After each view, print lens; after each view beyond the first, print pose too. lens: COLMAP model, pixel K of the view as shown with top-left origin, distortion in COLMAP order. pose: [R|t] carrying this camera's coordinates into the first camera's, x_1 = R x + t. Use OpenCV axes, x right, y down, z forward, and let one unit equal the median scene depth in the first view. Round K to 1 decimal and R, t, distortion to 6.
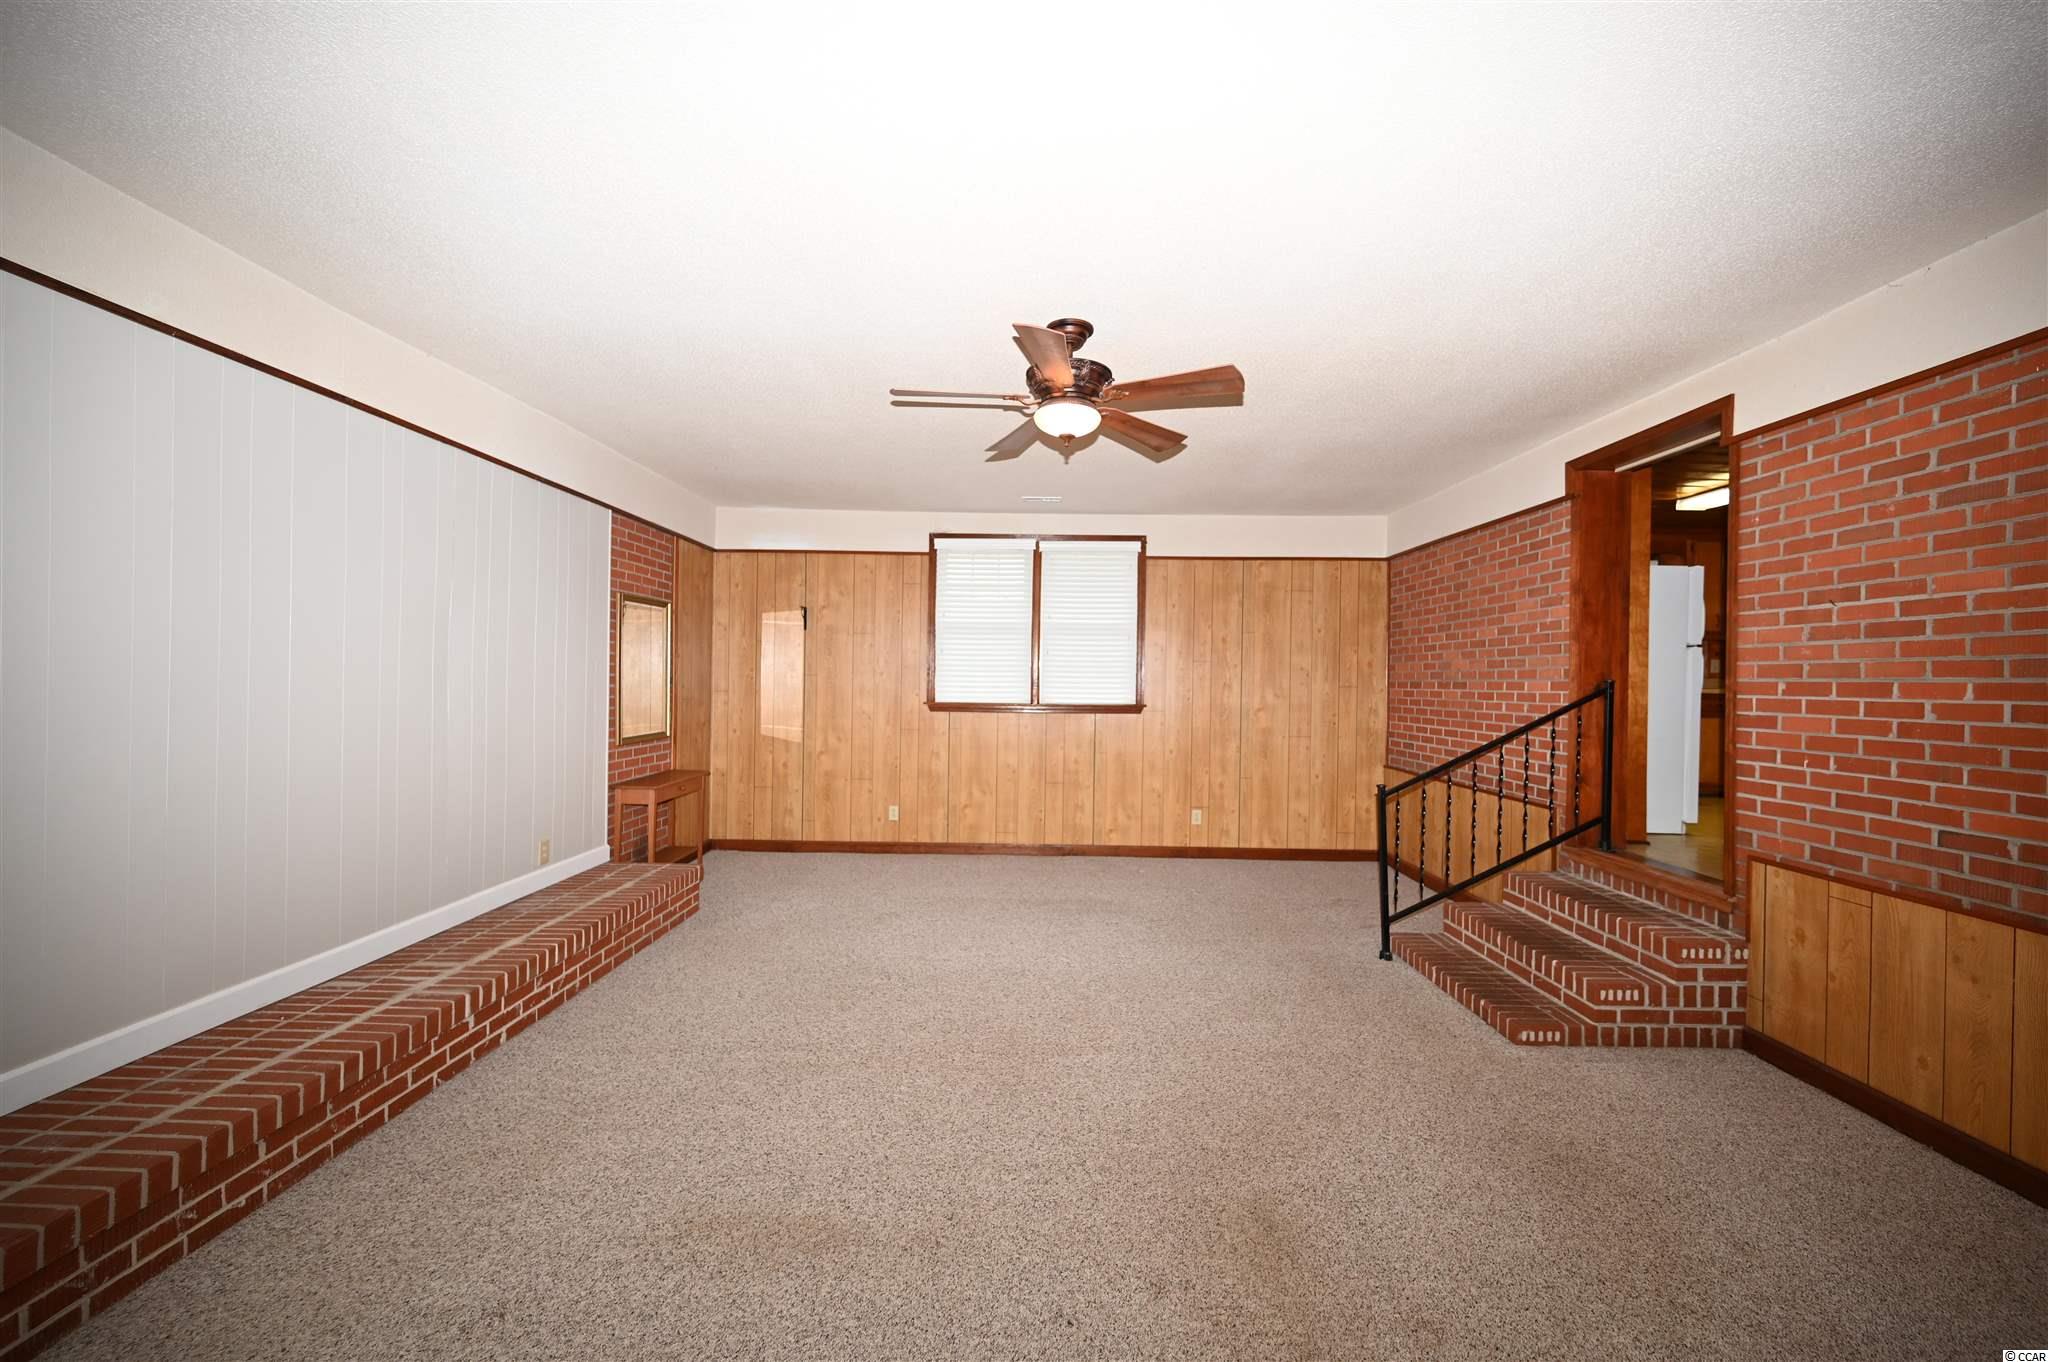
lens RADIAL K [[805.7, 0, 1027.2], [0, 805.7, 687.0], [0, 0, 1]] dist [-0.000079, -0.000150]
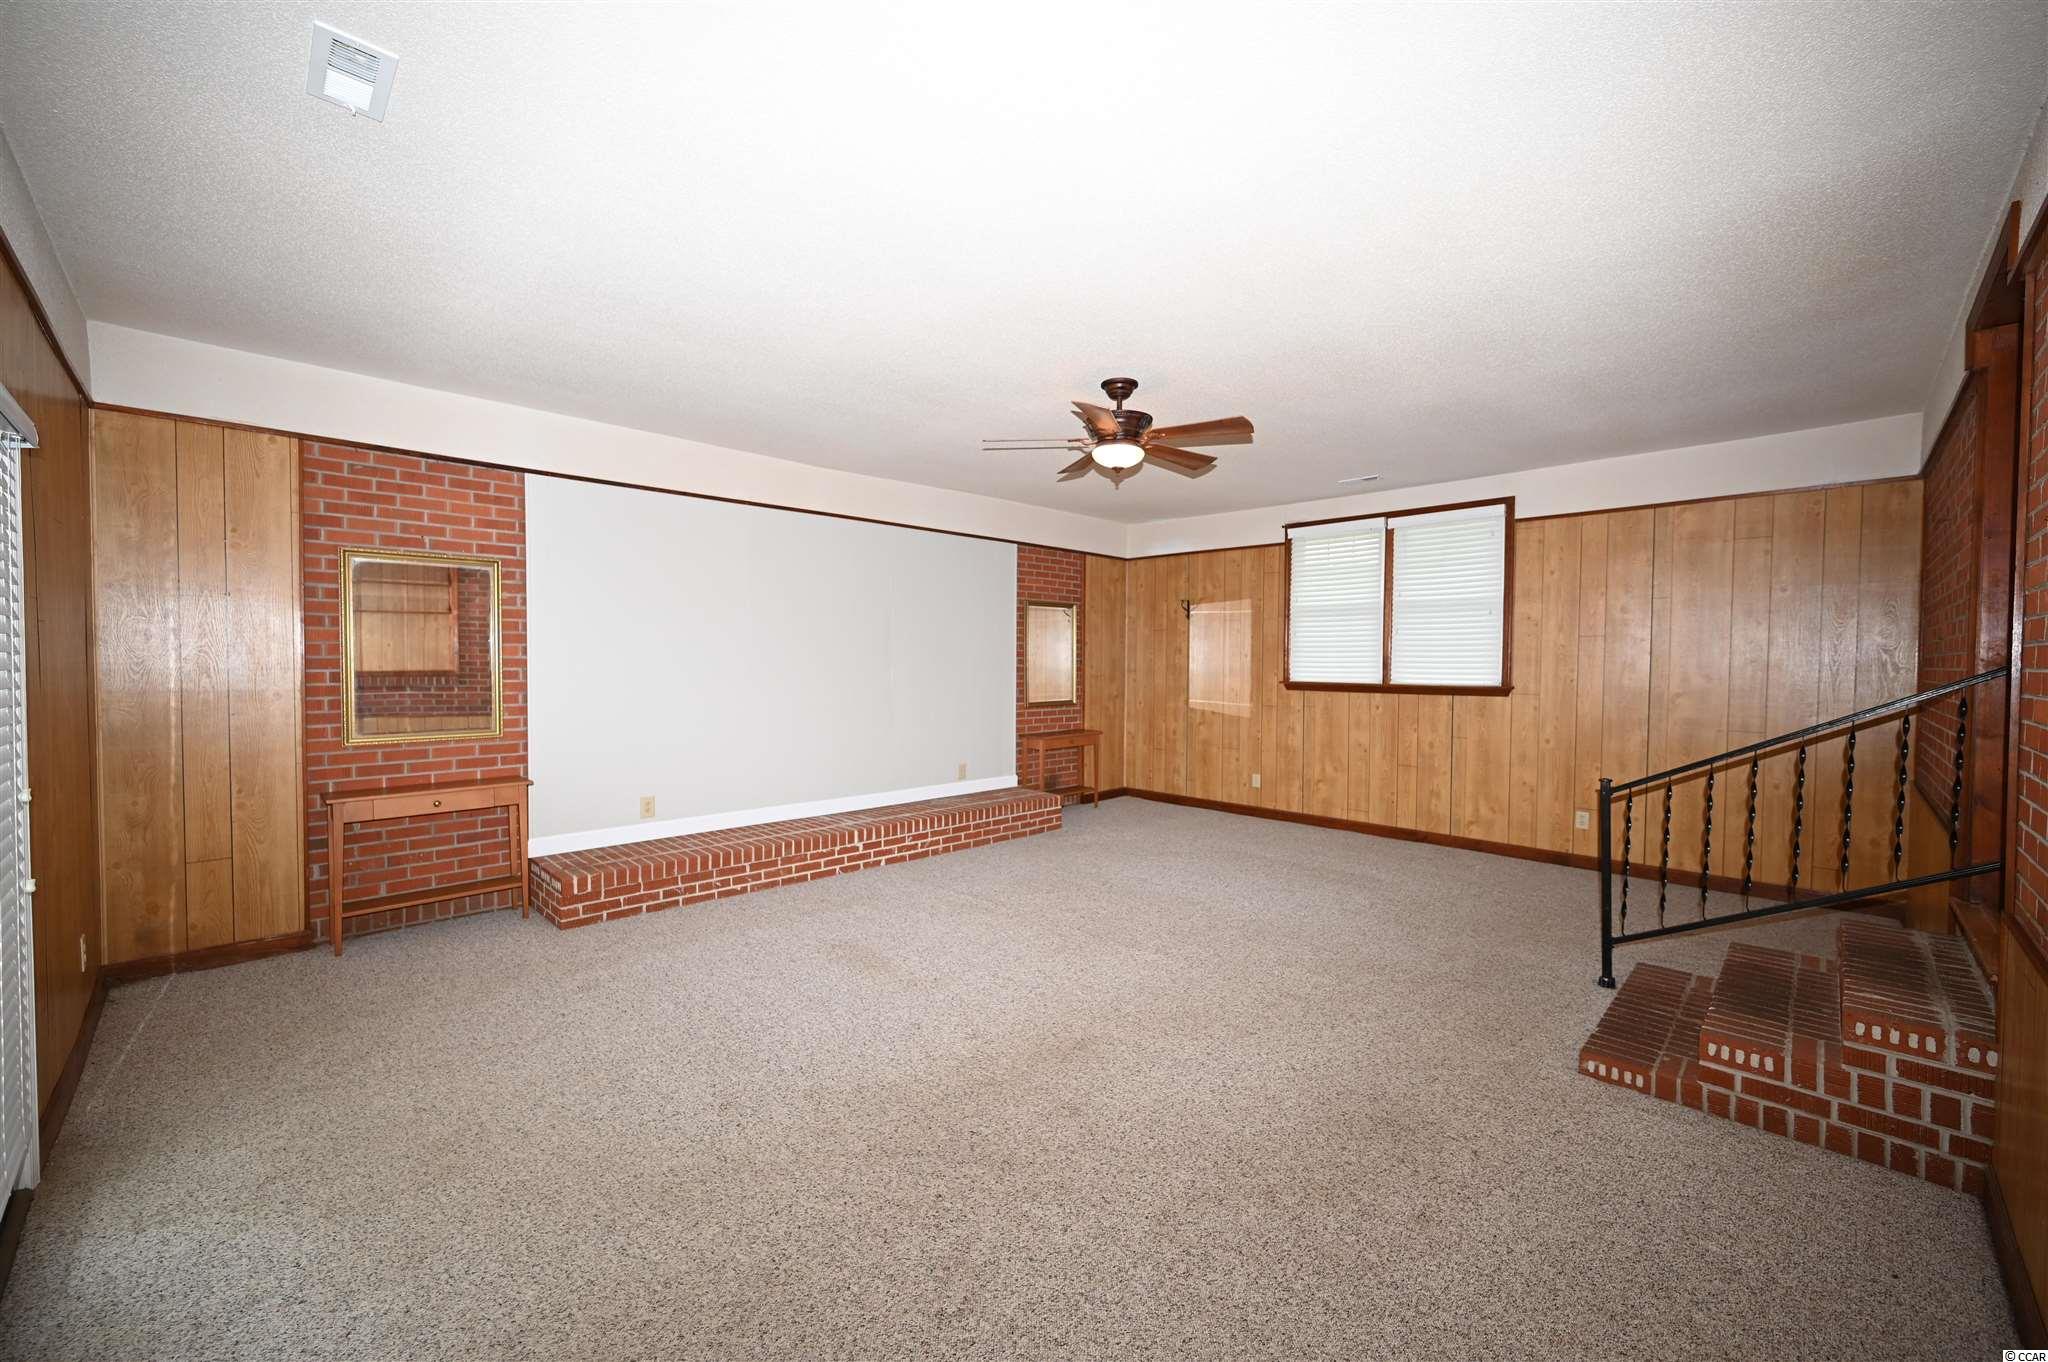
lens RADIAL K [[804.2, 0, 1019.9], [0, 804.2, 689.0], [0, 0, 1]] dist [0.000311, -0.000001]
pose [[0.707600, 0.017013, -0.706409, 0.745269], [-0.002989, 0.999773, 0.021084, 0.014312], [0.706607, -0.012807, 0.707490, -0.029591]]
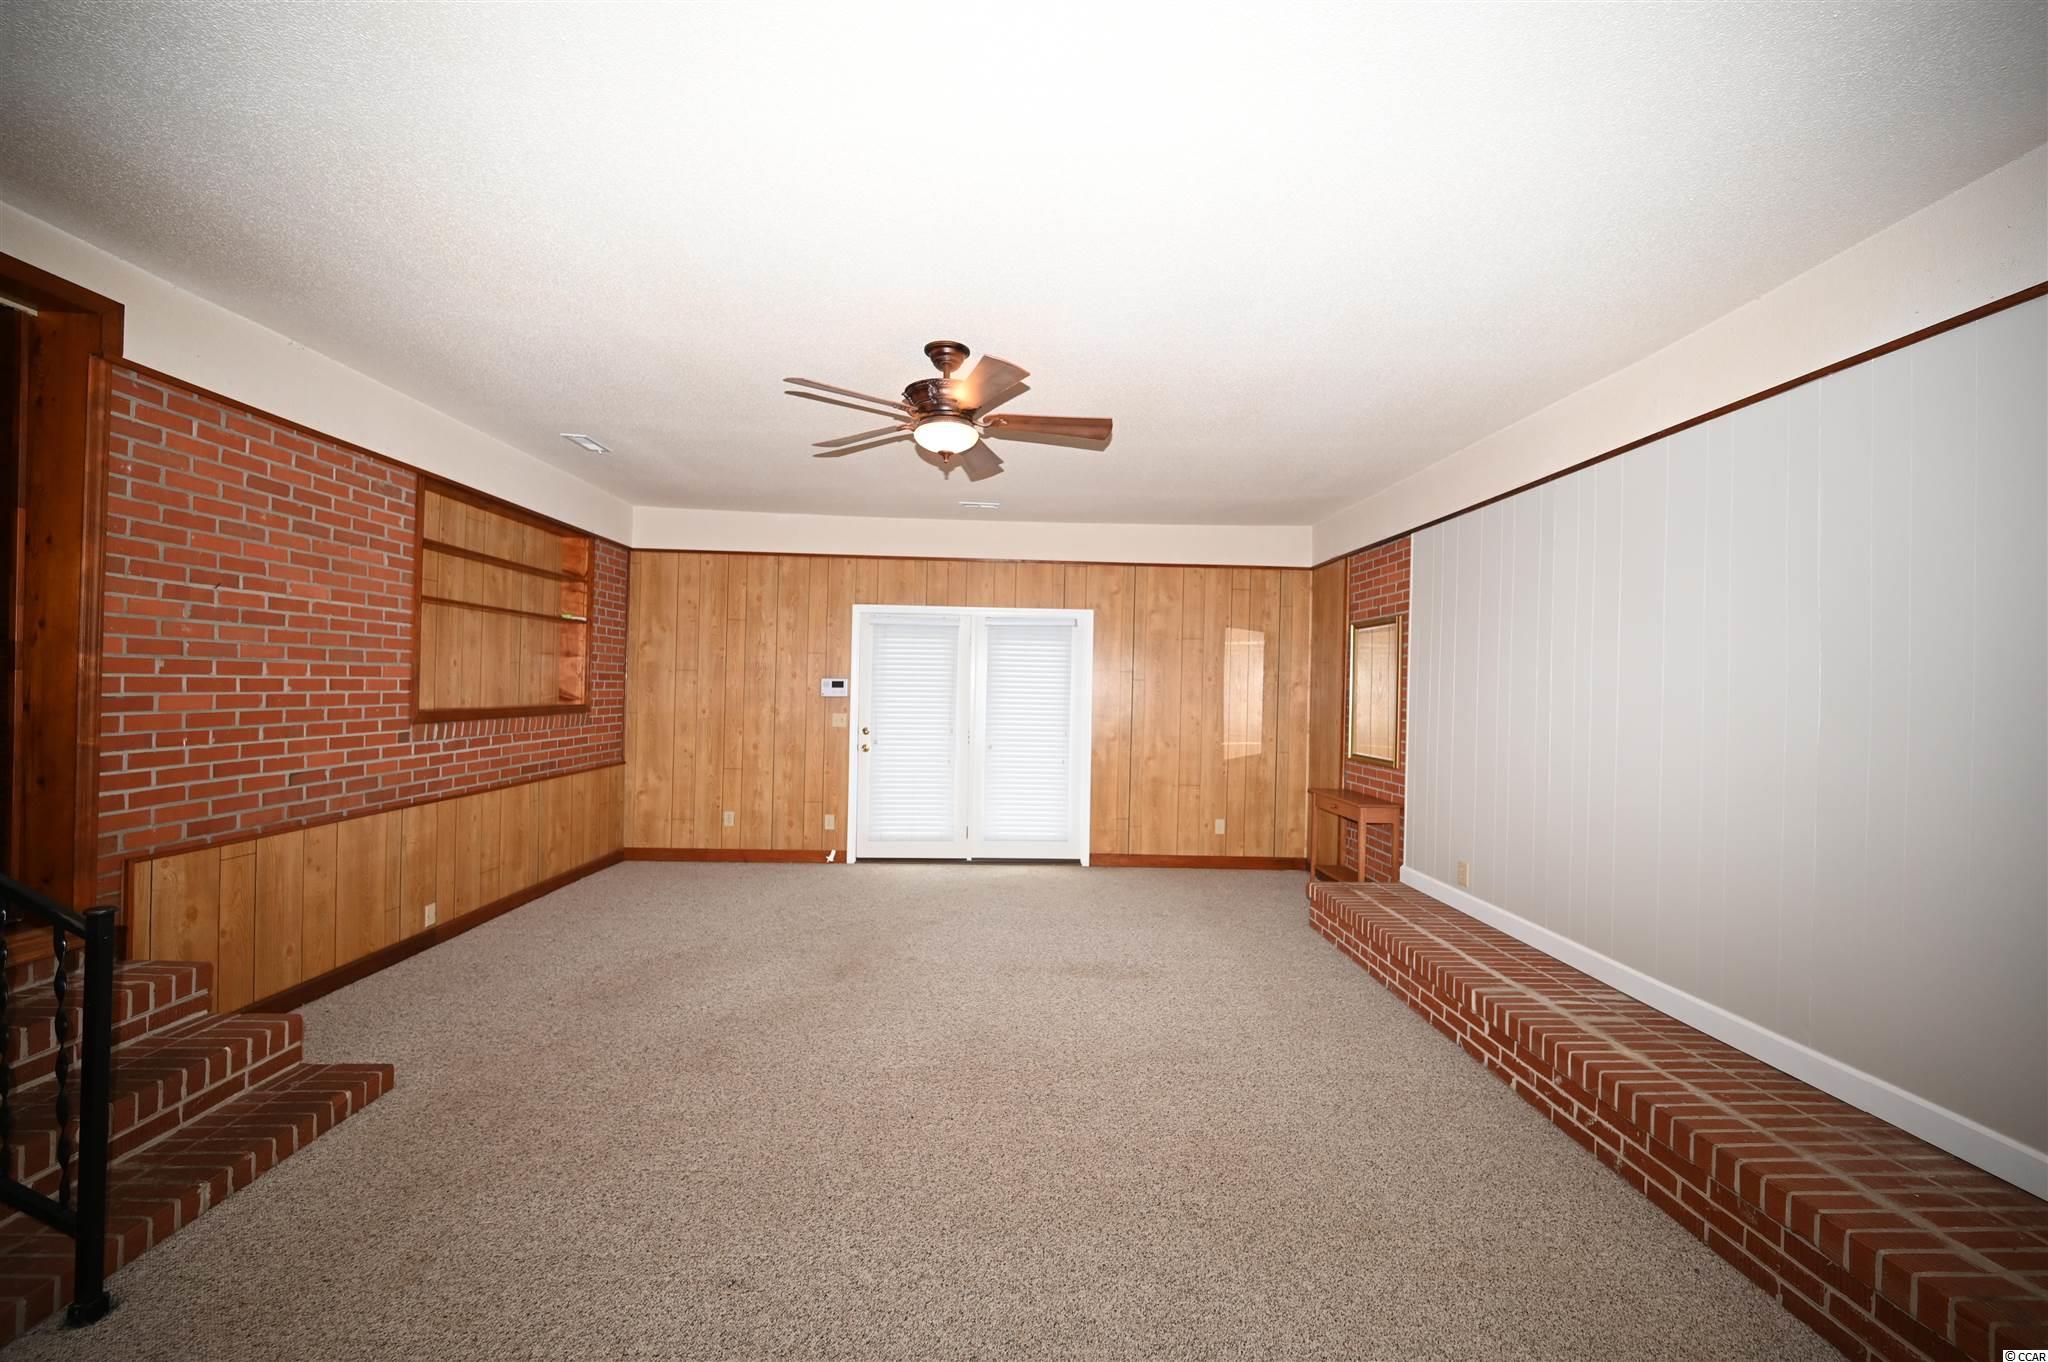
lens RADIAL K [[805.7, 0, 1027.2], [0, 805.7, 687.0], [0, 0, 1]] dist [-0.000079, -0.000150]
pose [[-0.998526, -0.036888, -0.039818, -0.022068], [-0.037297, 0.999258, 0.009587, -0.018147], [0.039434, 0.011058, -0.999161, 1.778912]]
